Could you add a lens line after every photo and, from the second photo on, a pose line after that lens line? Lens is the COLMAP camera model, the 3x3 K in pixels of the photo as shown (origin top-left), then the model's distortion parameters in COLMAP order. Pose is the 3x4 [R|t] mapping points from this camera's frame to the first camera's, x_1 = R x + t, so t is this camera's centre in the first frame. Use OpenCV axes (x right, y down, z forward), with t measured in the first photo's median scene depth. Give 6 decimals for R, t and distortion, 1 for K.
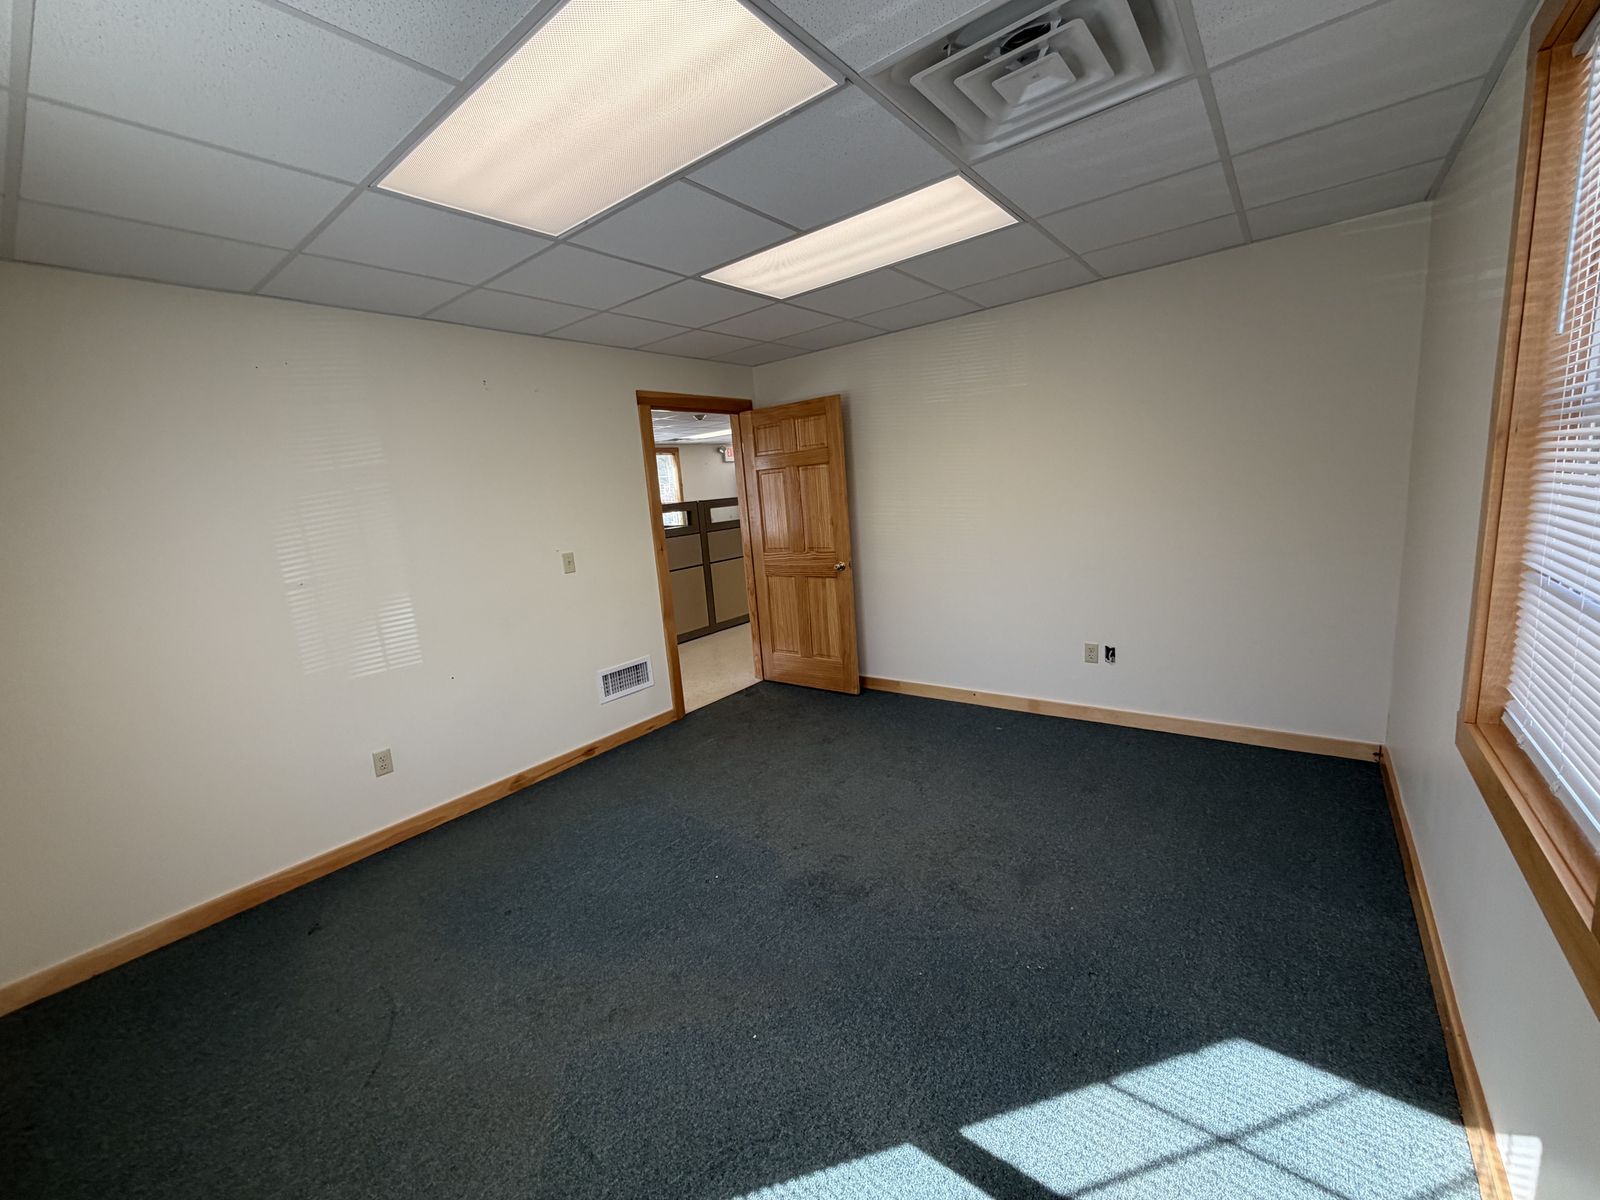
lens RADIAL K [[636.2, 0, 792.5], [0, 636.2, 602.1], [0, 0, 1]] dist [-0.000829, -0.000124]
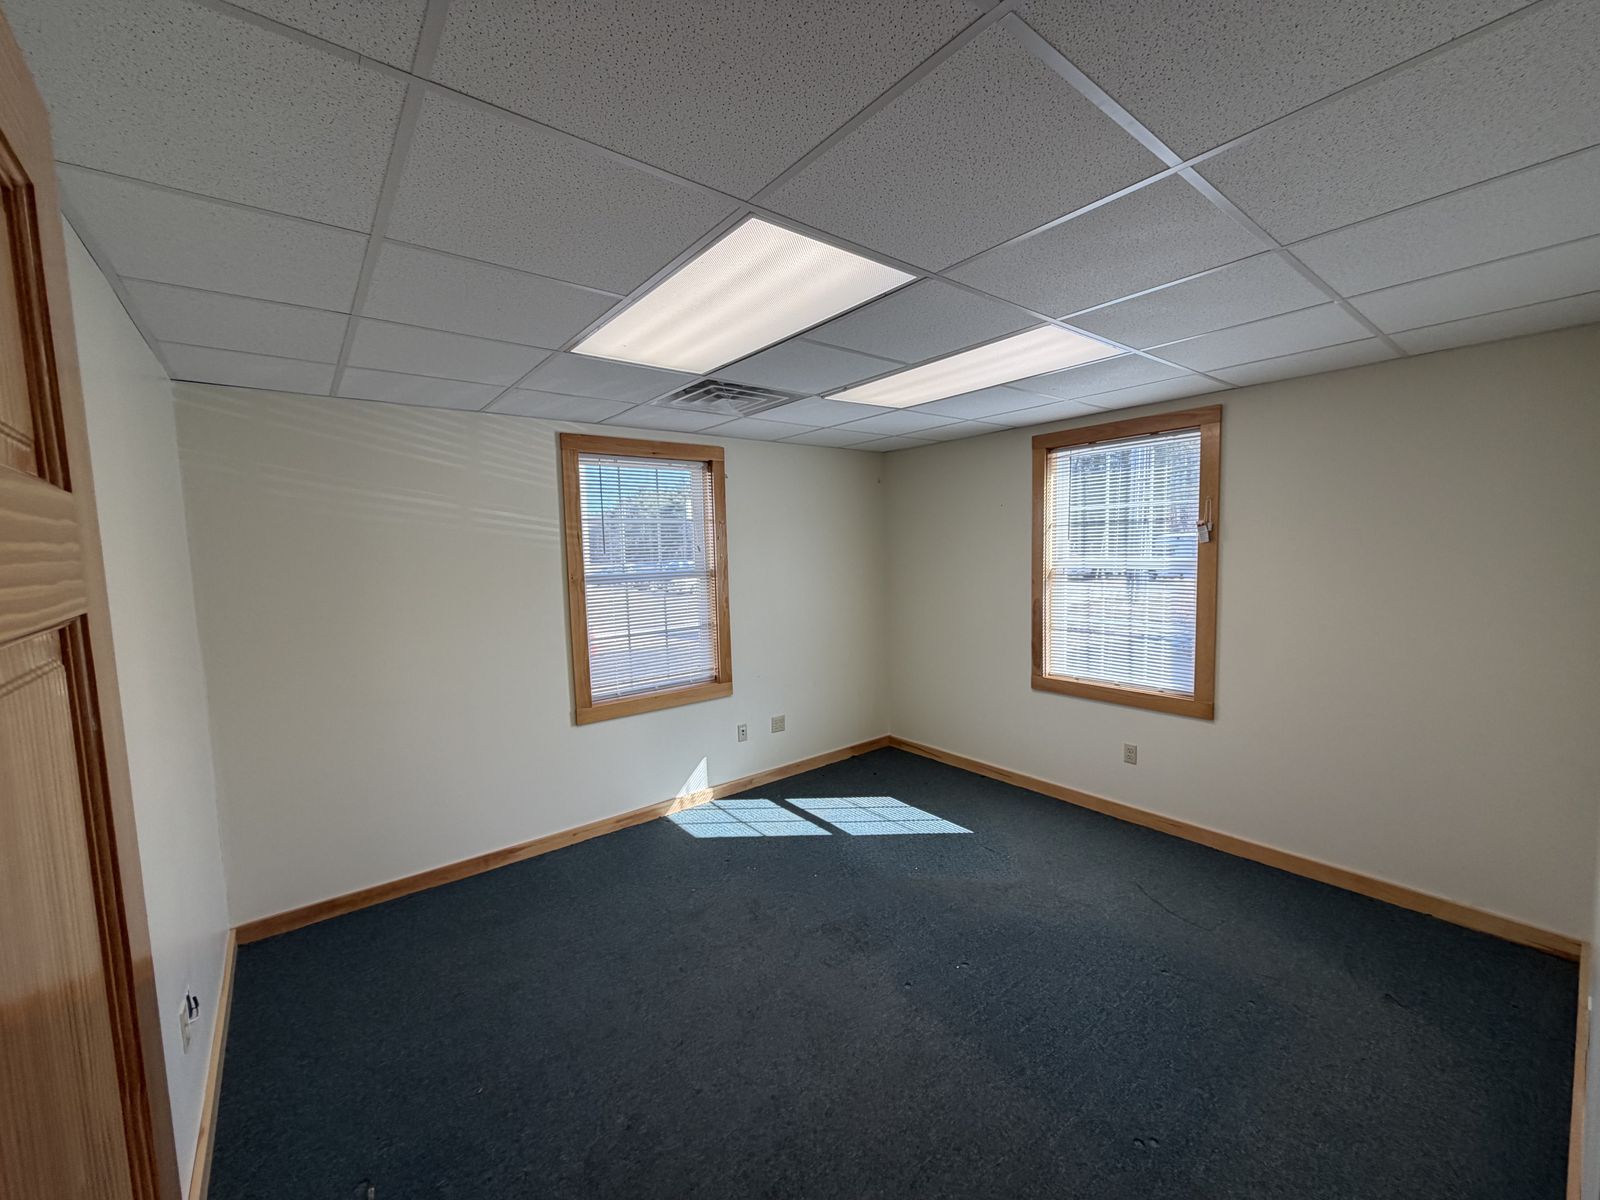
lens RADIAL K [[636.2, 0, 792.5], [0, 636.2, 602.1], [0, 0, 1]] dist [-0.000829, -0.000124]
pose [[-0.967832, 0.092011, 0.234168, -0.198891], [0.146855, 0.962323, 0.228840, -0.501761], [-0.204290, 0.255868, -0.944880, 2.406863]]
